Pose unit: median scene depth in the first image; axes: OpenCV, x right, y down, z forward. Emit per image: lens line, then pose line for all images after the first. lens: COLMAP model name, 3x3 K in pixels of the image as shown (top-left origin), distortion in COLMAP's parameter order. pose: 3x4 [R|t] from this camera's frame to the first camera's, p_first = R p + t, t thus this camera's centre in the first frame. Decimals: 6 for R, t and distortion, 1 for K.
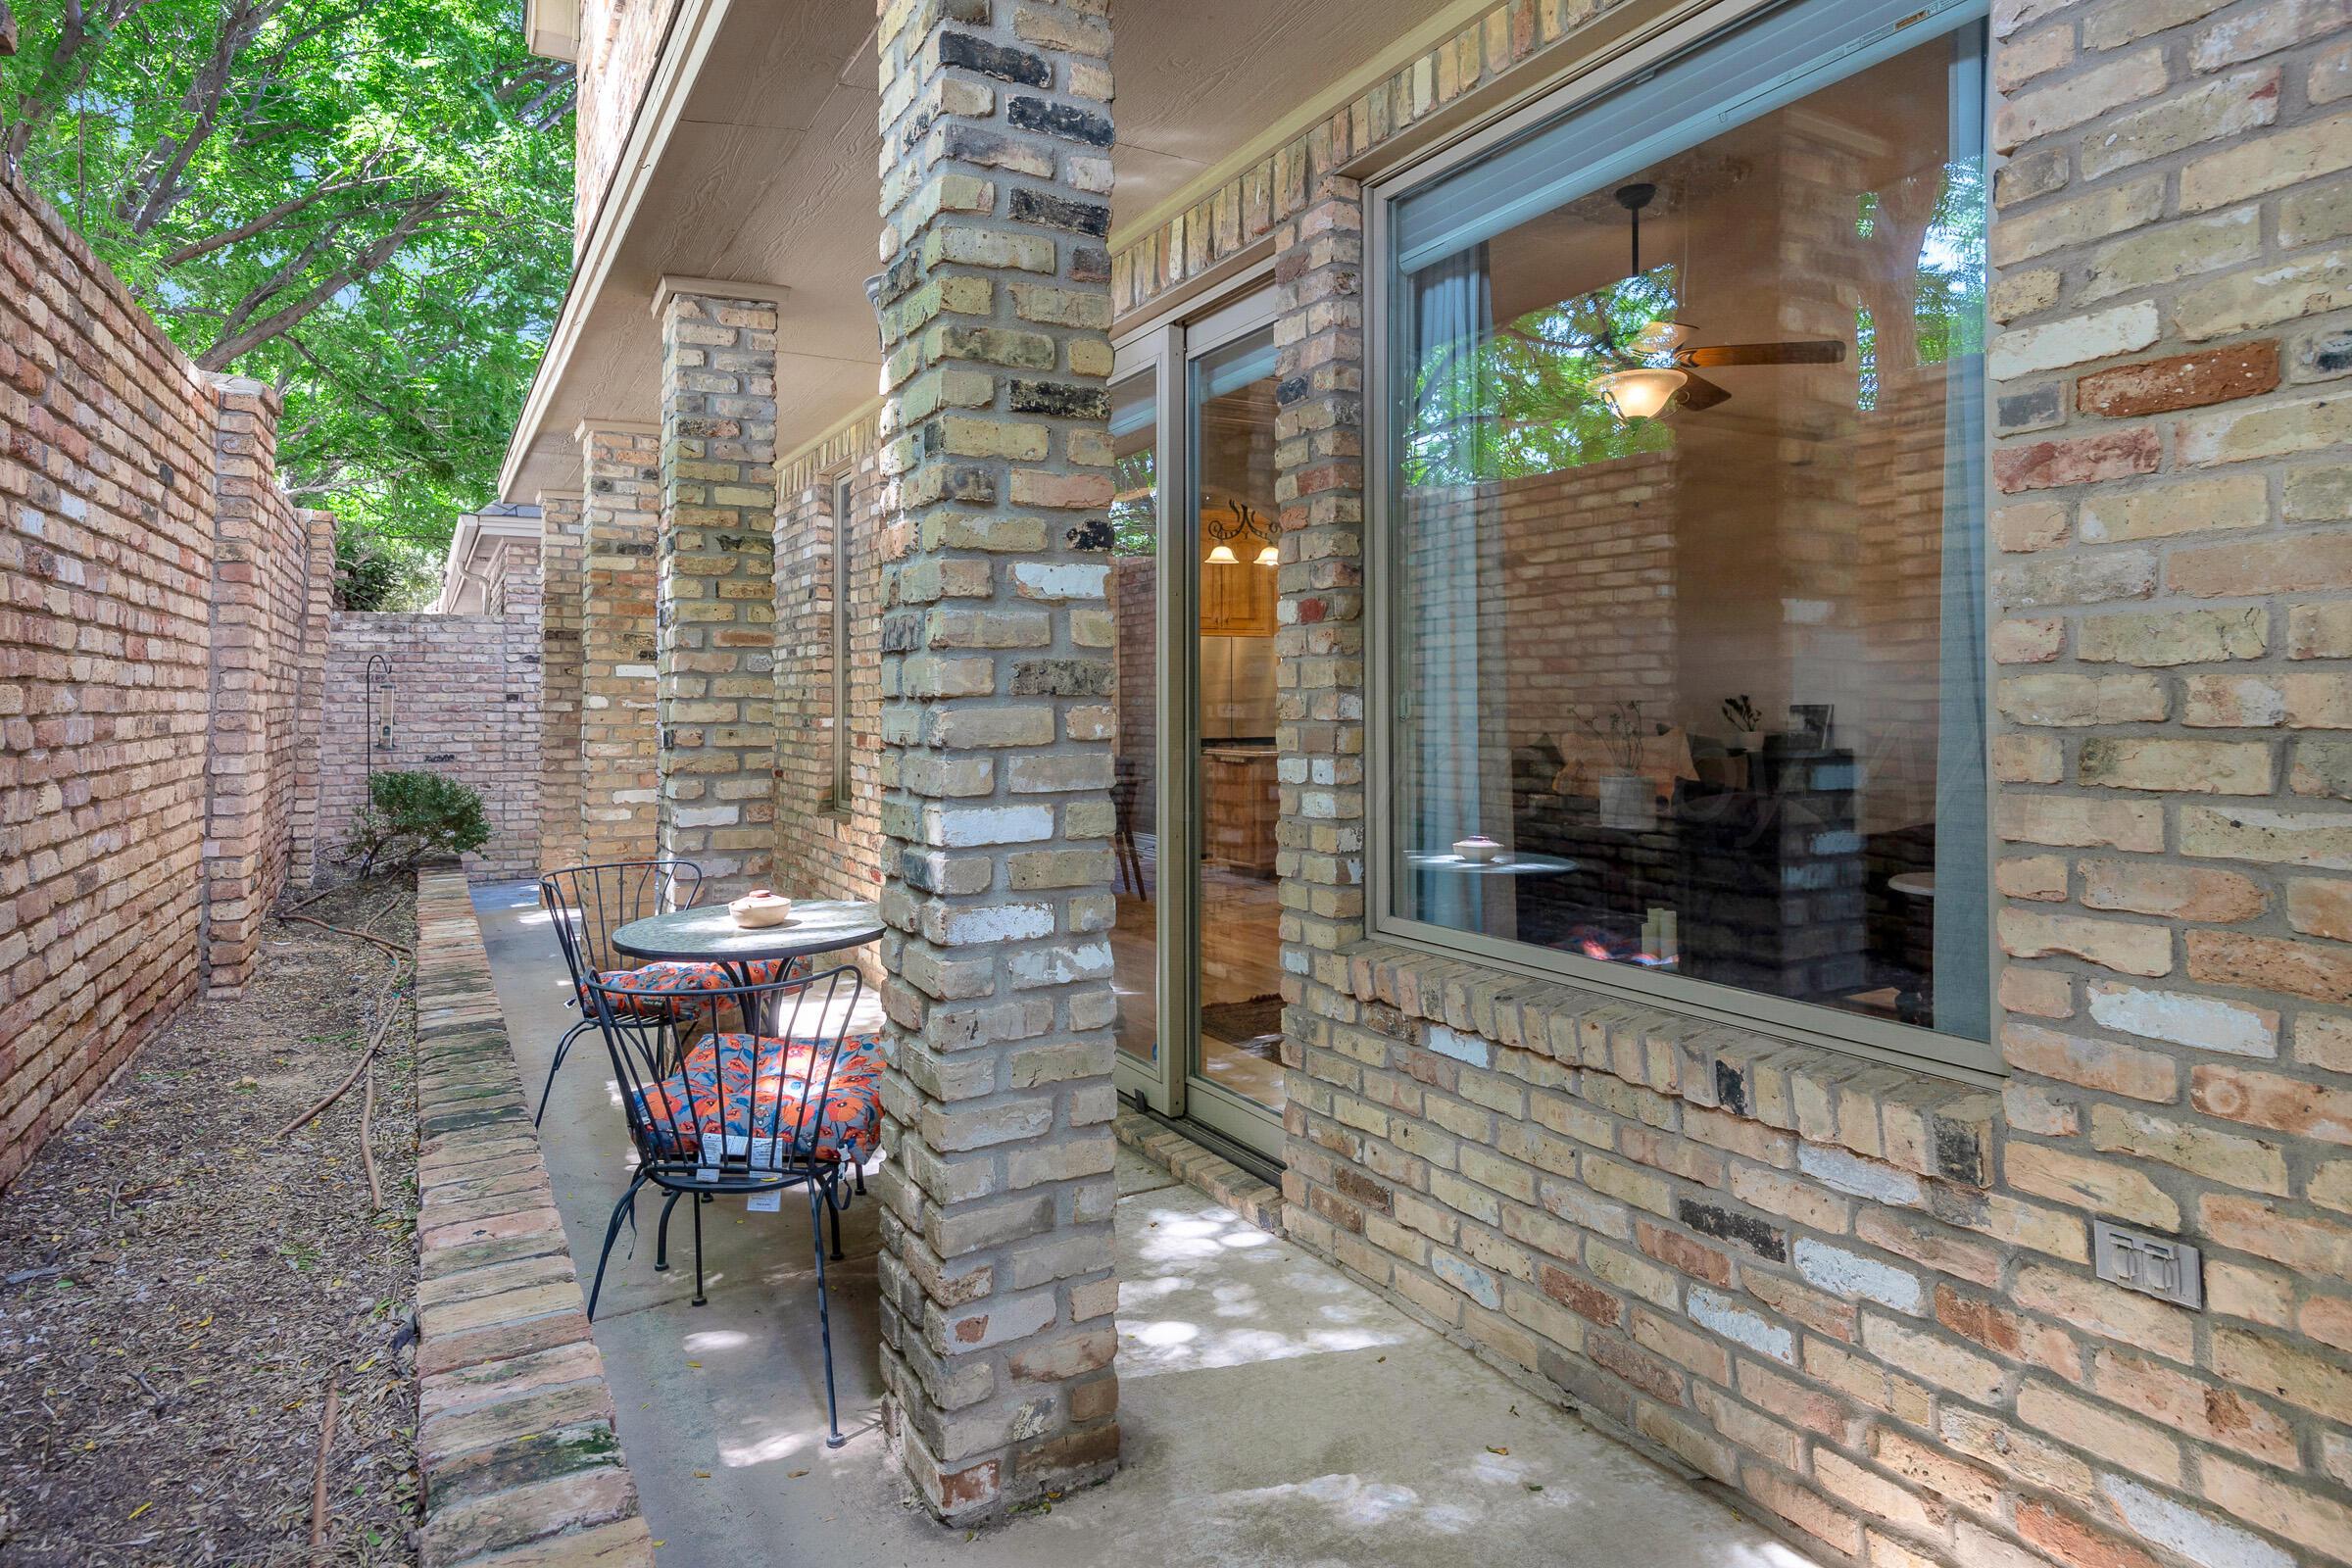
lens RADIAL K [[1300.1, 0, 1176.0], [0, 1300.1, 784.0], [0, 0, 1]] dist [0.000759, 0.000225]
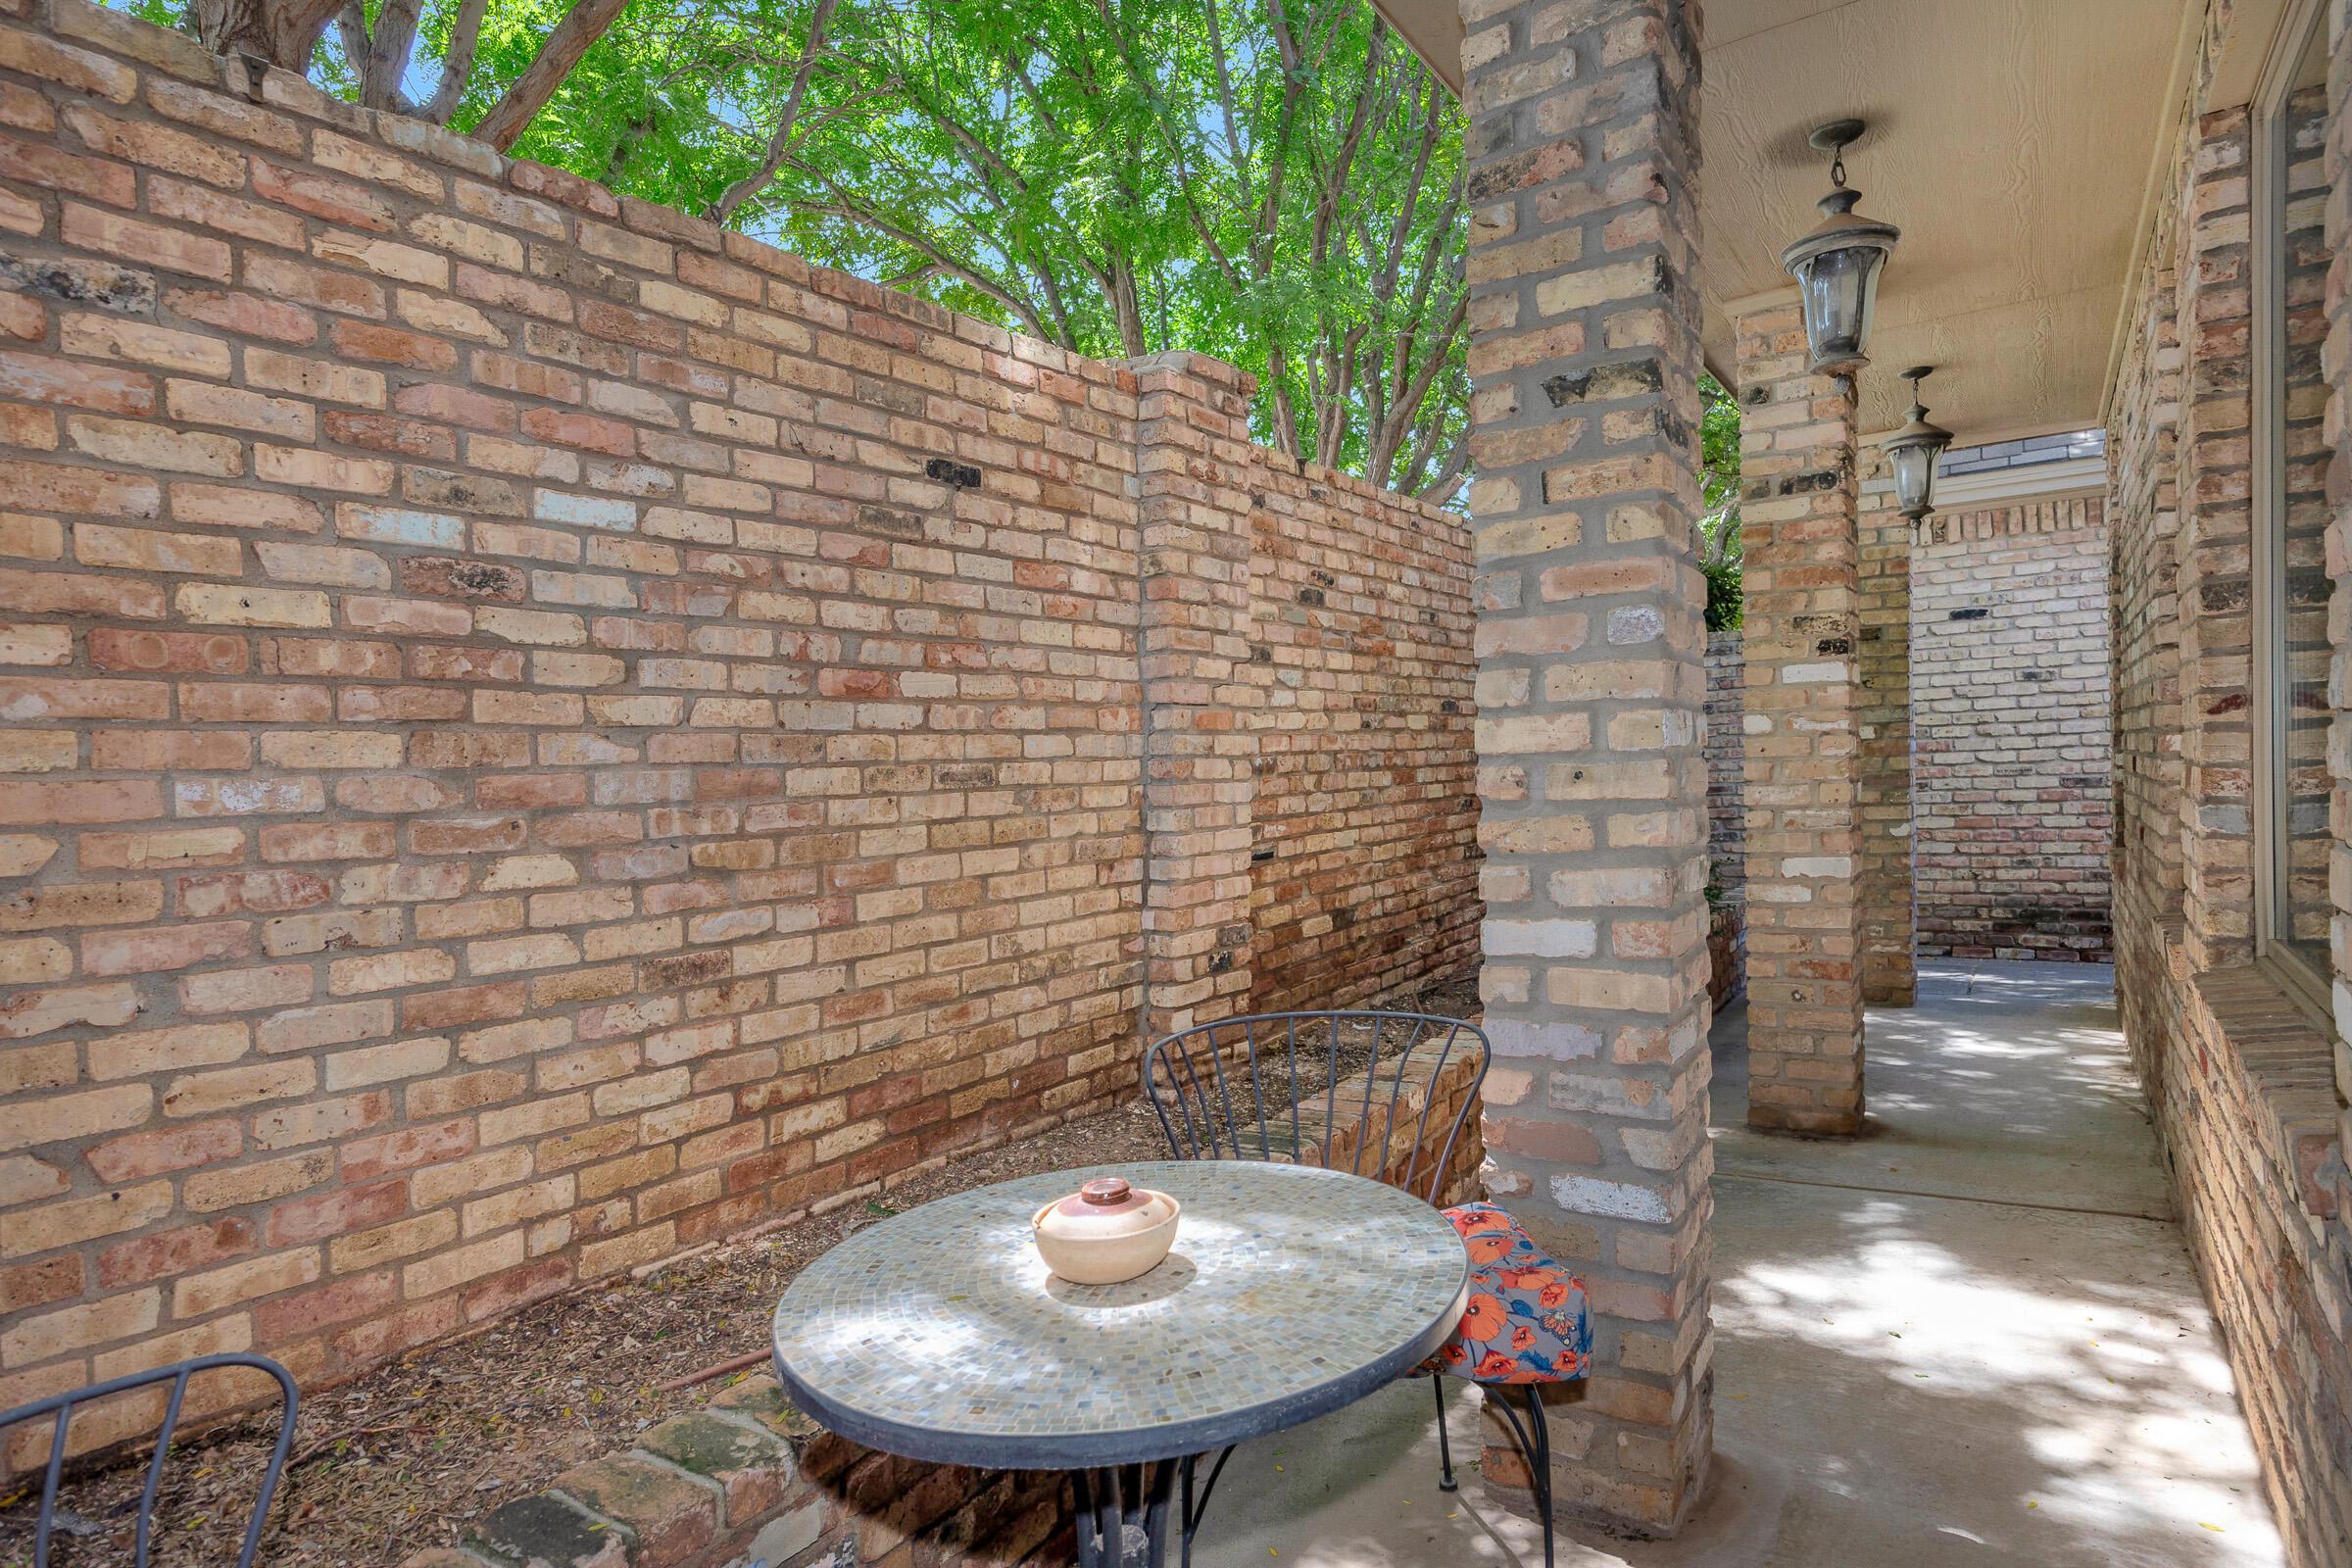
lens RADIAL K [[1347.0, 0, 1174.6], [0, 1347.0, 800.1], [0, 0, 1]] dist [0.001670, 0.000251]
pose [[0.468935, 0.001794, -0.883231, 0.037911], [-0.013972, 0.999888, -0.005387, -0.023829], [0.883122, 0.014867, 0.468908, 0.612663]]
